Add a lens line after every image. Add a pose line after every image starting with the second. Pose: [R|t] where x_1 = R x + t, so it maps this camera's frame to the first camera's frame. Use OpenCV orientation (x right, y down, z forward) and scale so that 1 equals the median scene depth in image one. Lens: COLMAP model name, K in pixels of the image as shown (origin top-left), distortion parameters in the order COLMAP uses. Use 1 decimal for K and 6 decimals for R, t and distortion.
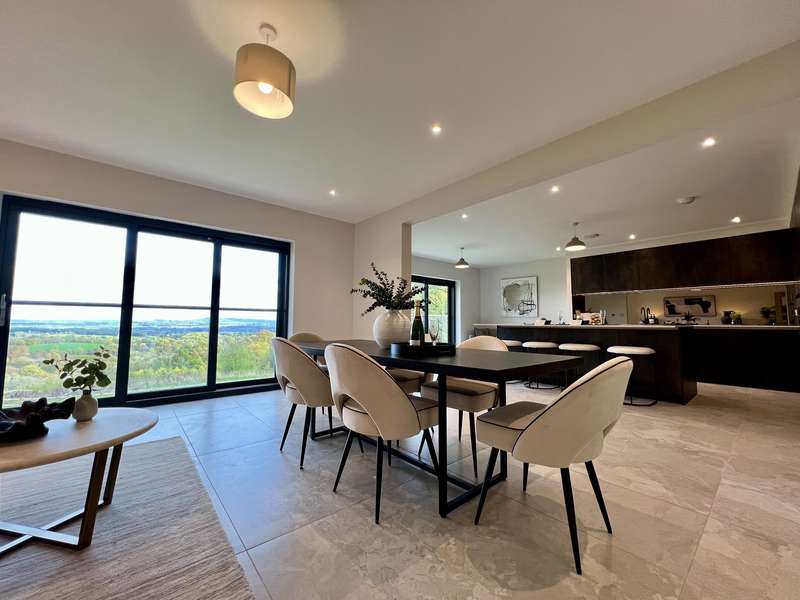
lens RADIAL K [[321.6, 0, 400.7], [0, 321.6, 300.3], [0, 0, 1]] dist [-0.002831, 0.001279]
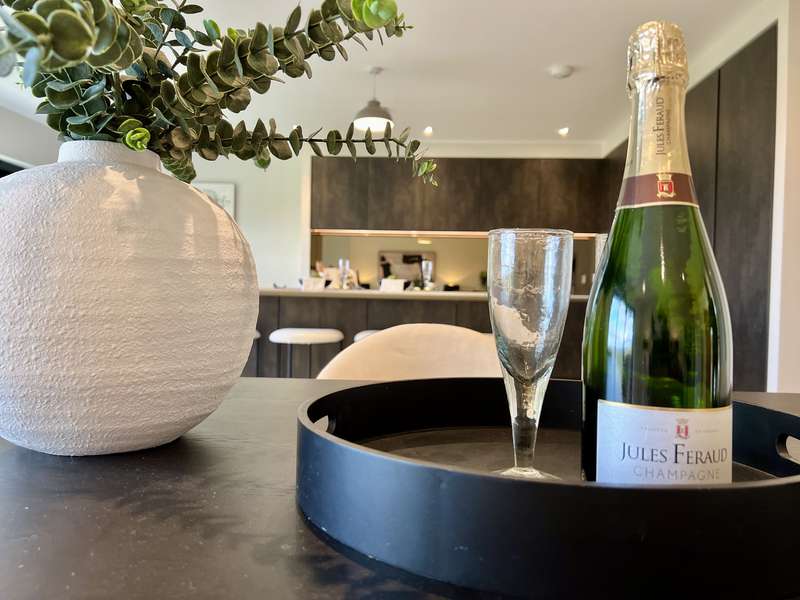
lens RADIAL K [[596.4, 0, 397.5], [0, 596.4, 301.8], [0, 0, 1]] dist [0.045571, -0.038288]
pose [[0.688733, 0.001253, 0.725014, -0.047009], [-0.069510, 0.995506, 0.064311, 0.029421], [-0.721676, -0.094689, 0.685725, 0.324695]]
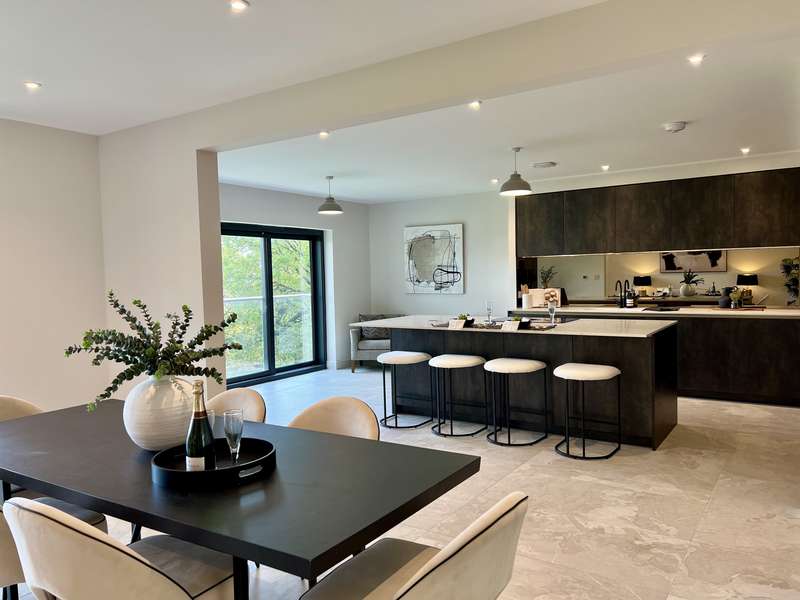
lens RADIAL K [[596.4, 0, 397.3], [0, 596.4, 307.8], [0, 0, 1]] dist [0.045571, -0.038288]
pose [[0.965518, -0.044304, 0.256540, 0.042223], [0.011951, 0.991917, 0.126323, -0.084049], [-0.260063, -0.118902, 0.958243, -0.011094]]
